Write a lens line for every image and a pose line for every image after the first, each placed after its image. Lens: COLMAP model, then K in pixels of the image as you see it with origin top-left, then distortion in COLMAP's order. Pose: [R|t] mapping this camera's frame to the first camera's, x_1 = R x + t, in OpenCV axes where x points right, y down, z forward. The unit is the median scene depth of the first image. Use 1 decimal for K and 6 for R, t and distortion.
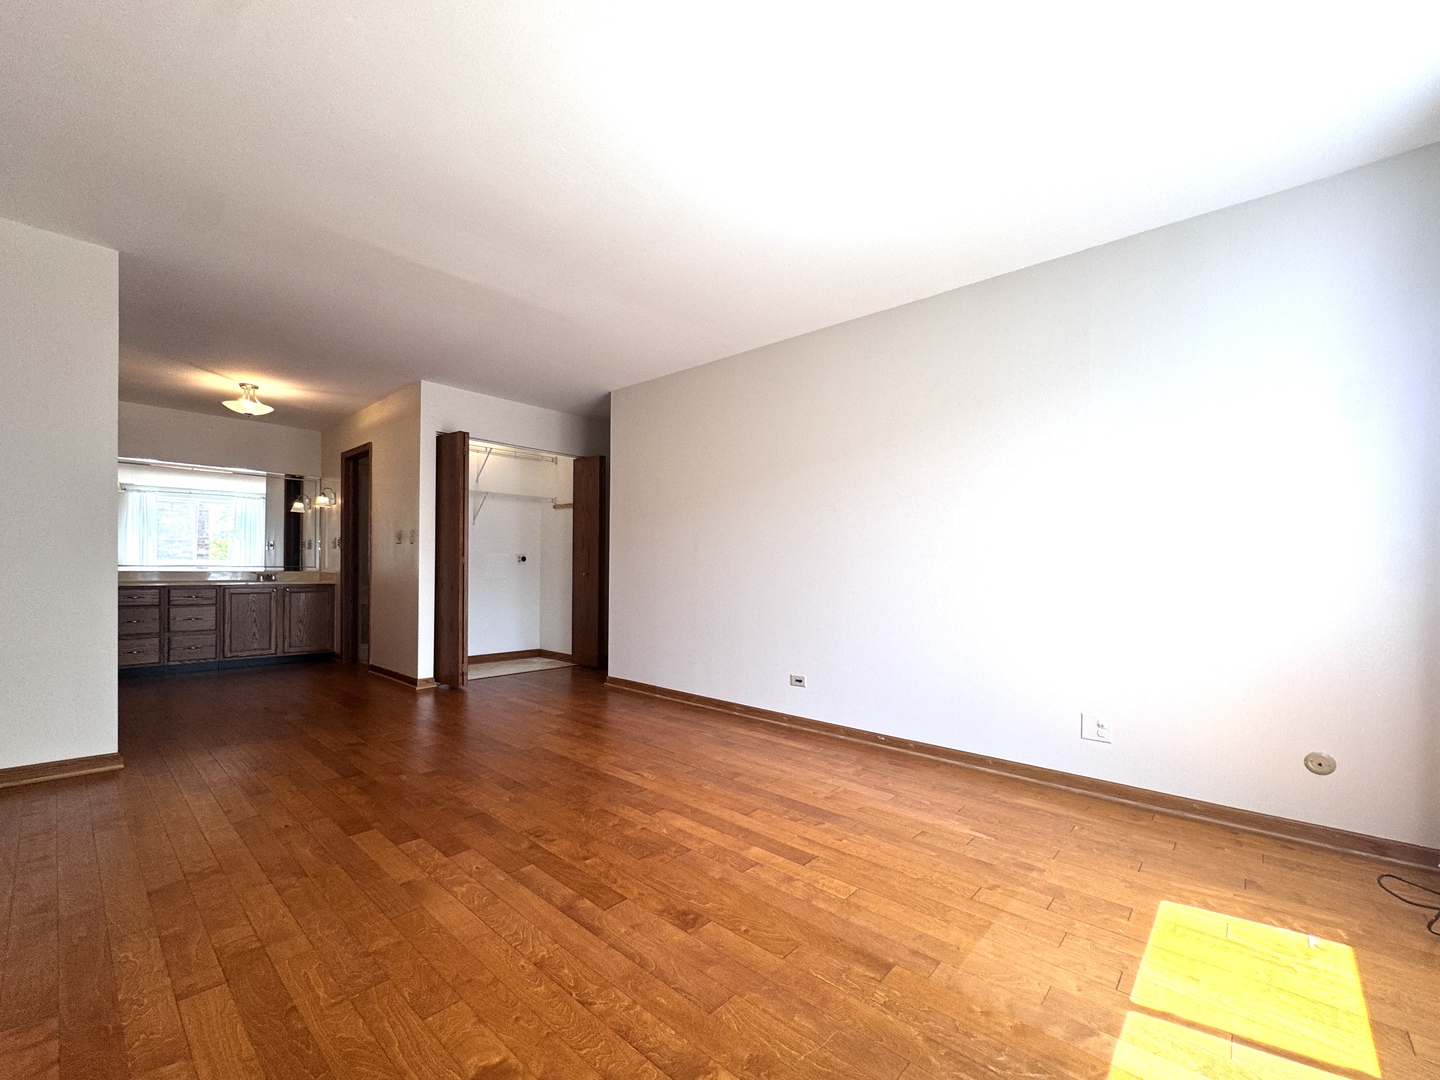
lens RADIAL K [[625.3, 0, 727.3], [0, 625.3, 575.8], [0, 0, 1]] dist [0.000084, 0.002363]
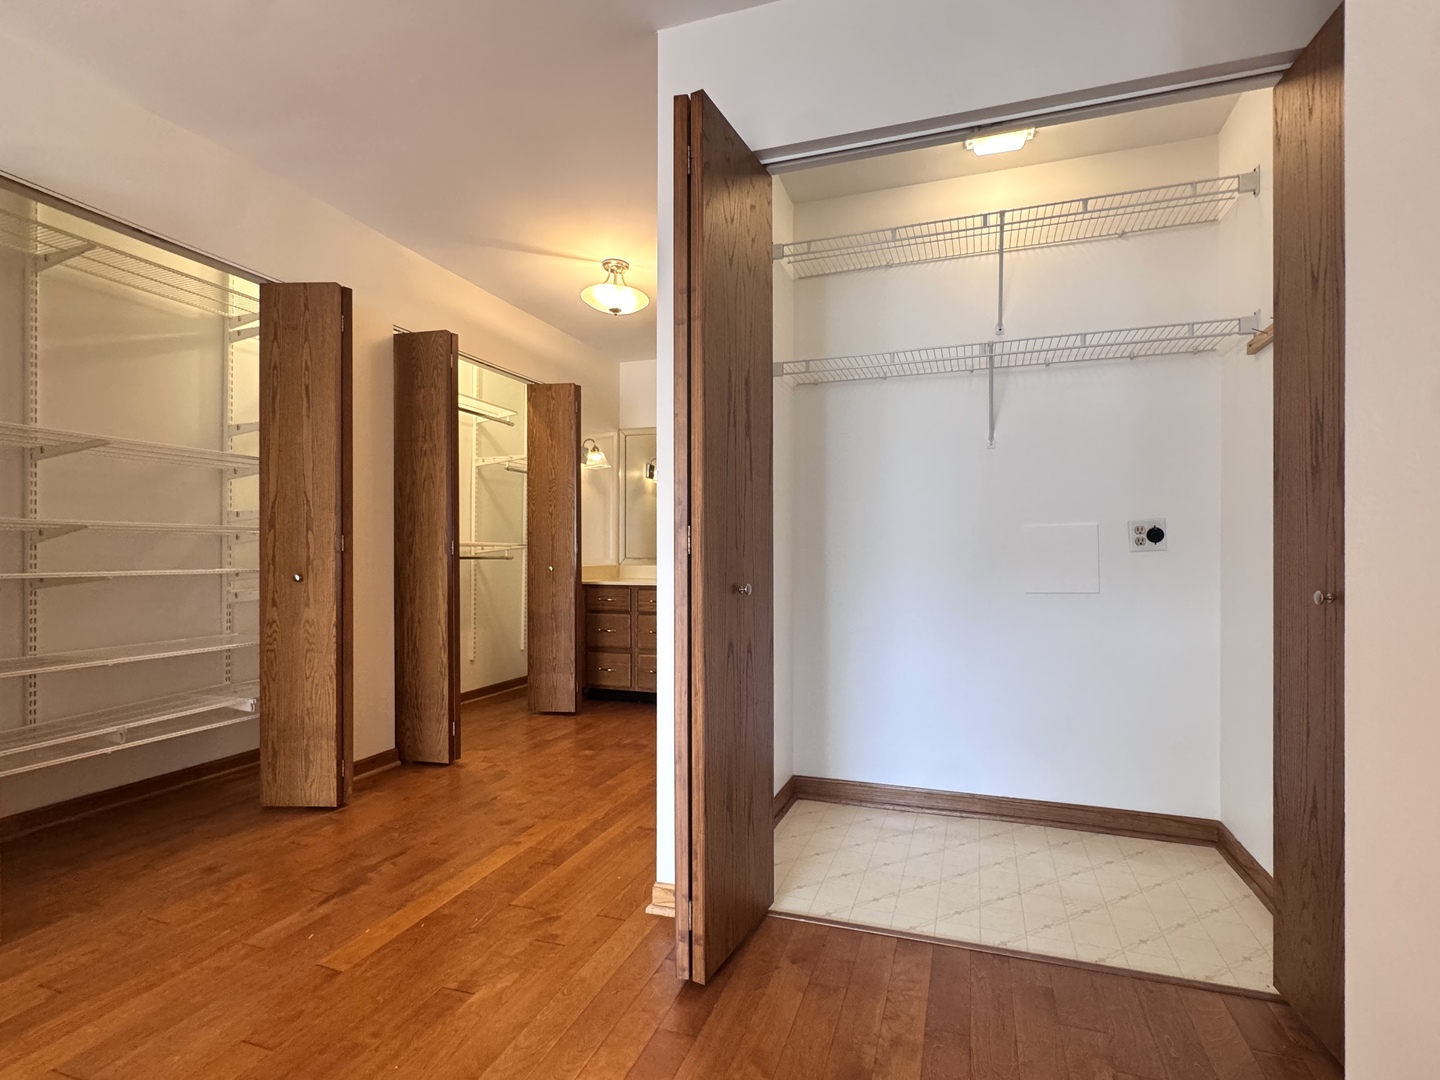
lens RADIAL K [[645.6, 0, 767.2], [0, 645.6, 555.7], [0, 0, 1]] dist [-0.003538, -0.000340]
pose [[0.410890, -0.006369, -0.911663, -0.193111], [-0.006567, 0.999929, -0.009946, -0.020455], [0.911661, 0.010074, 0.410819, 1.260189]]
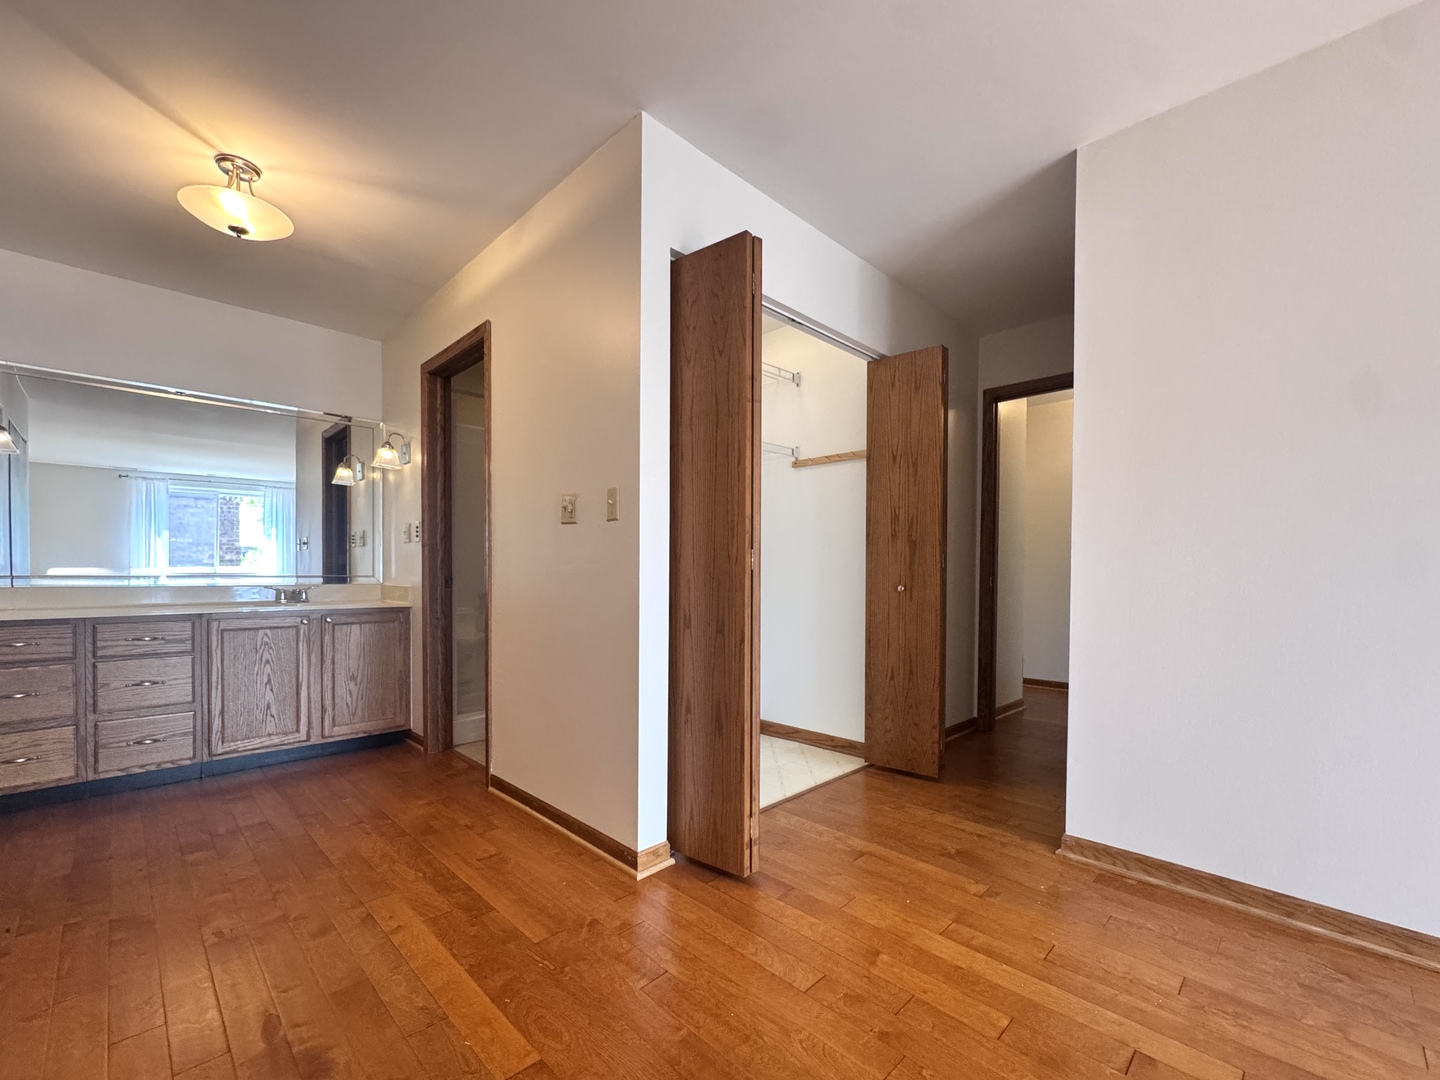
lens RADIAL K [[625.3, 0, 714.1], [0, 625.3, 584.5], [0, 0, 1]] dist [0.000084, 0.002363]
pose [[0.998261, -0.004495, -0.058779, -0.585040], [0.004965, 0.999957, 0.007852, -0.017529], [0.058742, -0.008131, 0.998240, 0.830697]]
